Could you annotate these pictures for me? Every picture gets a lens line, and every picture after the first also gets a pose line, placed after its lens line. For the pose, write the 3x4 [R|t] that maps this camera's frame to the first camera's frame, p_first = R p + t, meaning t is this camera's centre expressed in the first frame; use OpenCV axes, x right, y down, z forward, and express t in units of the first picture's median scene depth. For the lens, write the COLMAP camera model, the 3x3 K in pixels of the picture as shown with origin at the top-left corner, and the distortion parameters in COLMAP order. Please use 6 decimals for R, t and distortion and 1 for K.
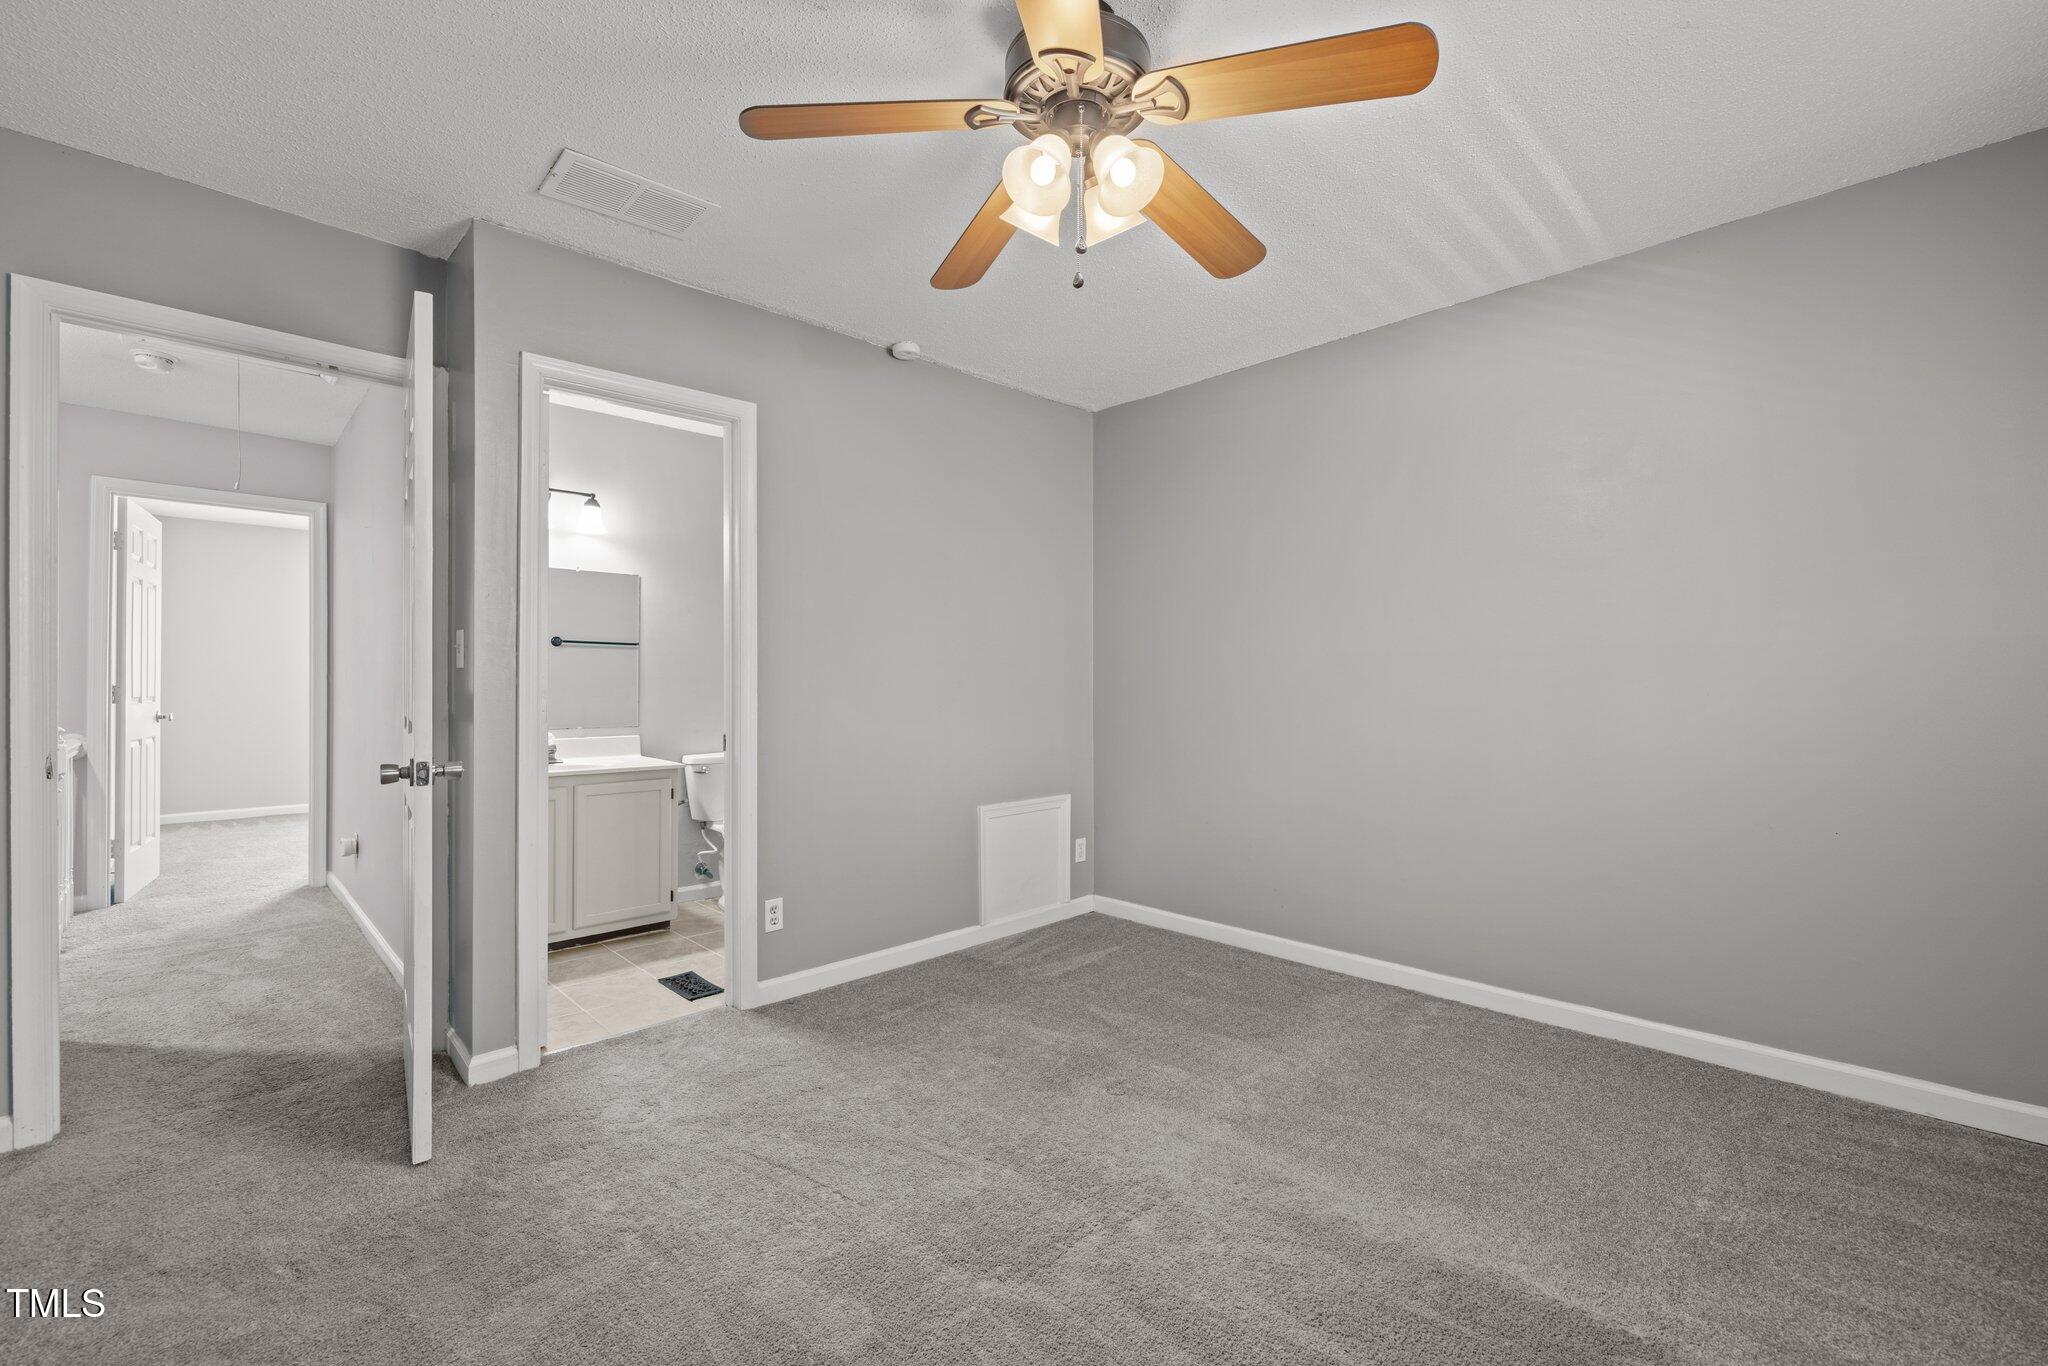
lens RADIAL K [[862.6, 0, 1020.4], [0, 862.6, 684.3], [0, 0, 1]] dist [0.000795, 0.000328]
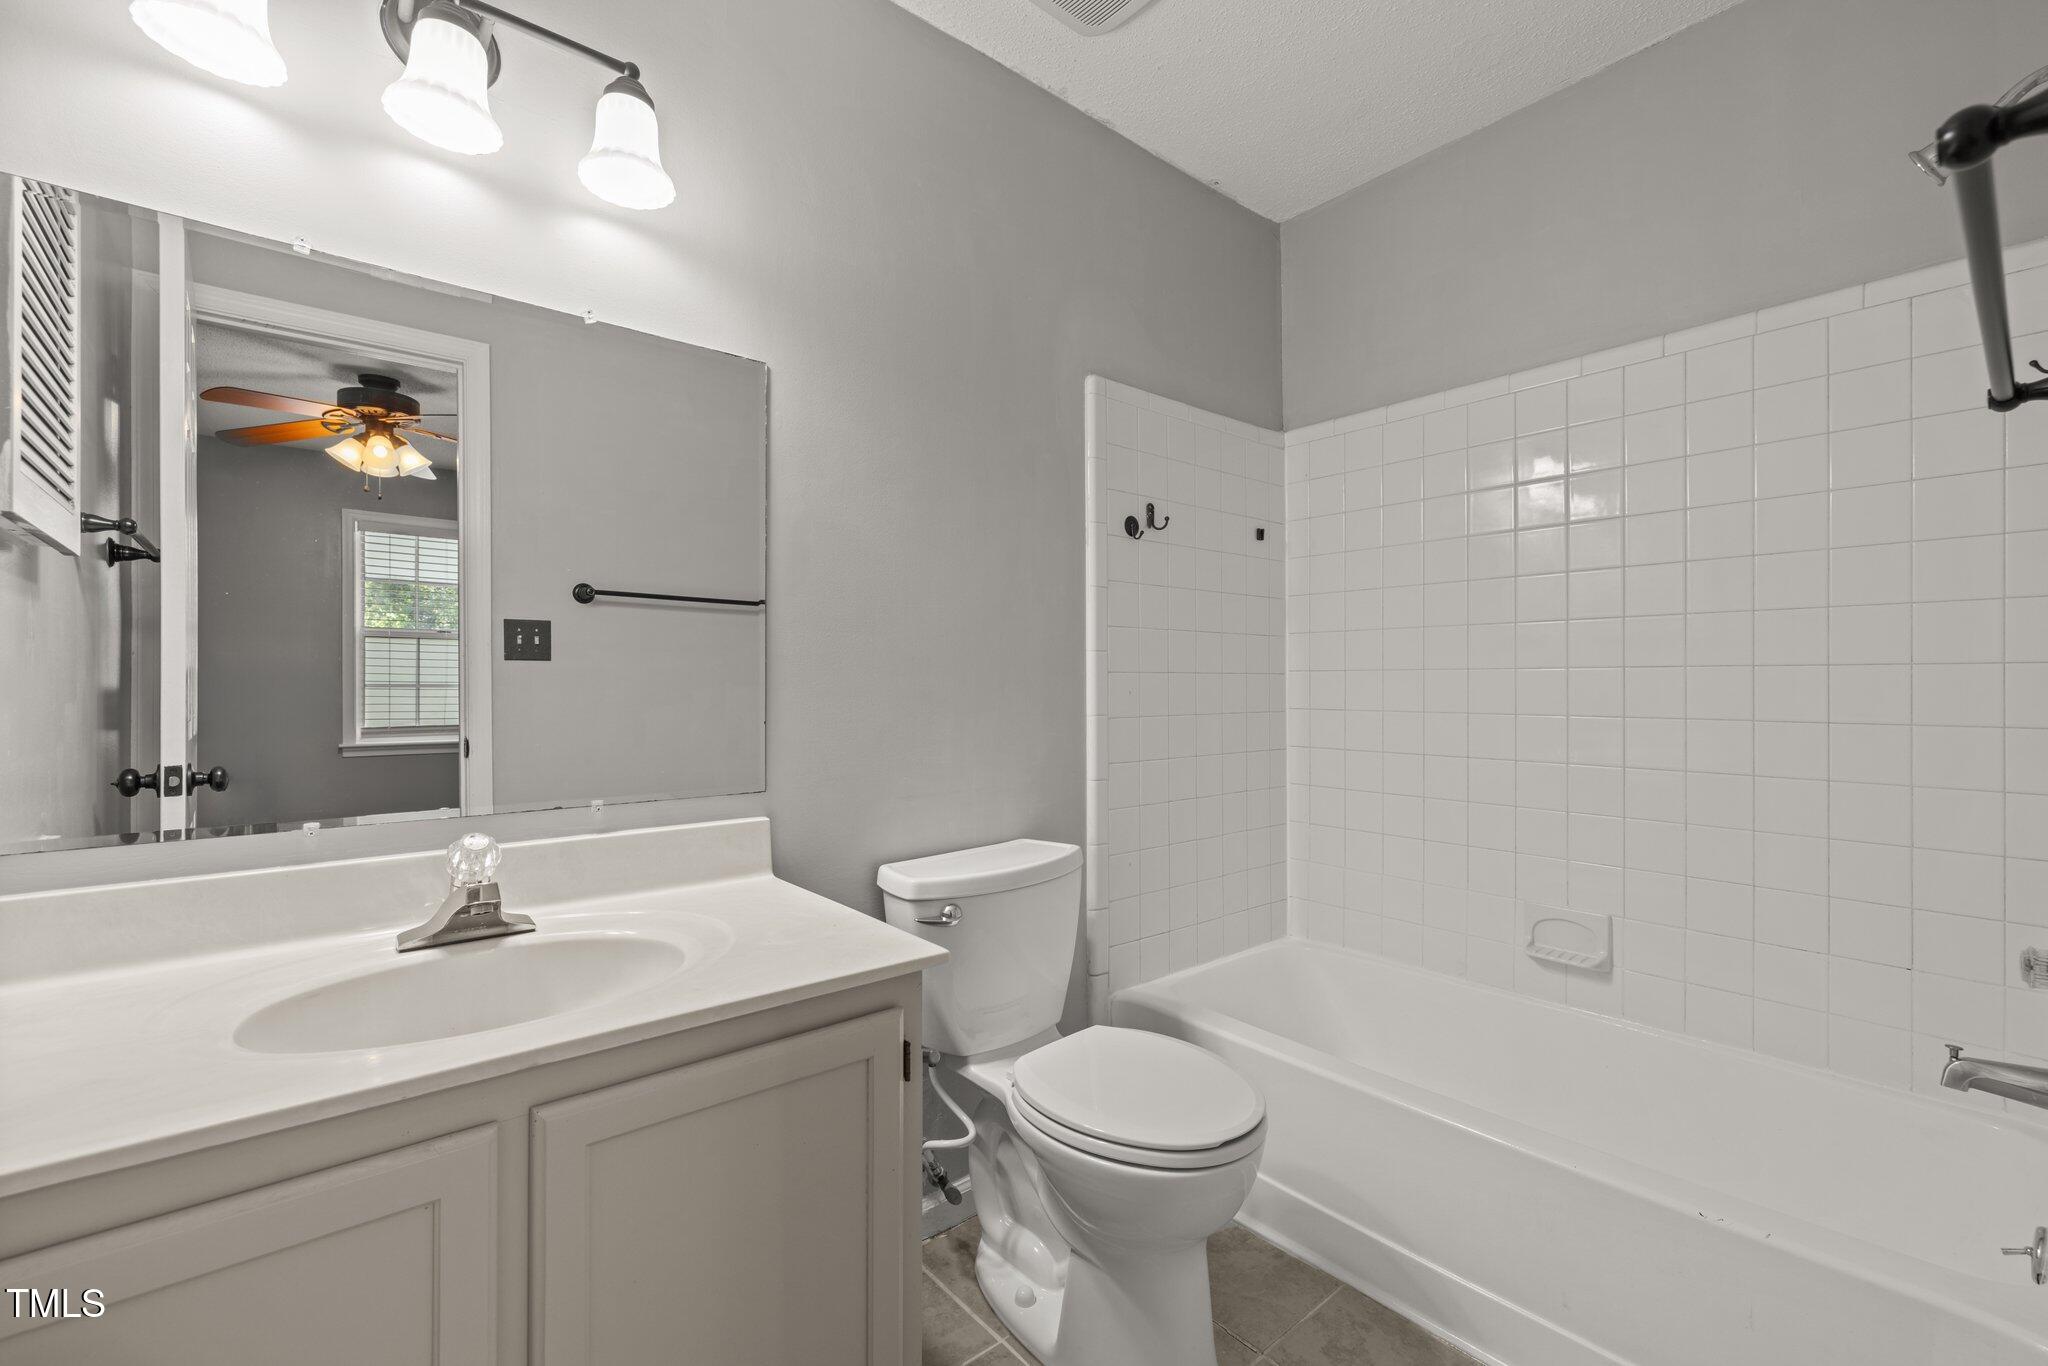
lens RADIAL K [[862.6, 0, 1020.4], [0, 862.6, 684.3], [0, 0, 1]] dist [0.000795, 0.000328]
pose [[0.997421, -0.001932, -0.071748, -0.313137], [0.002294, 0.999985, 0.004970, 0.003629], [0.071737, -0.005122, 0.997410, 0.655638]]
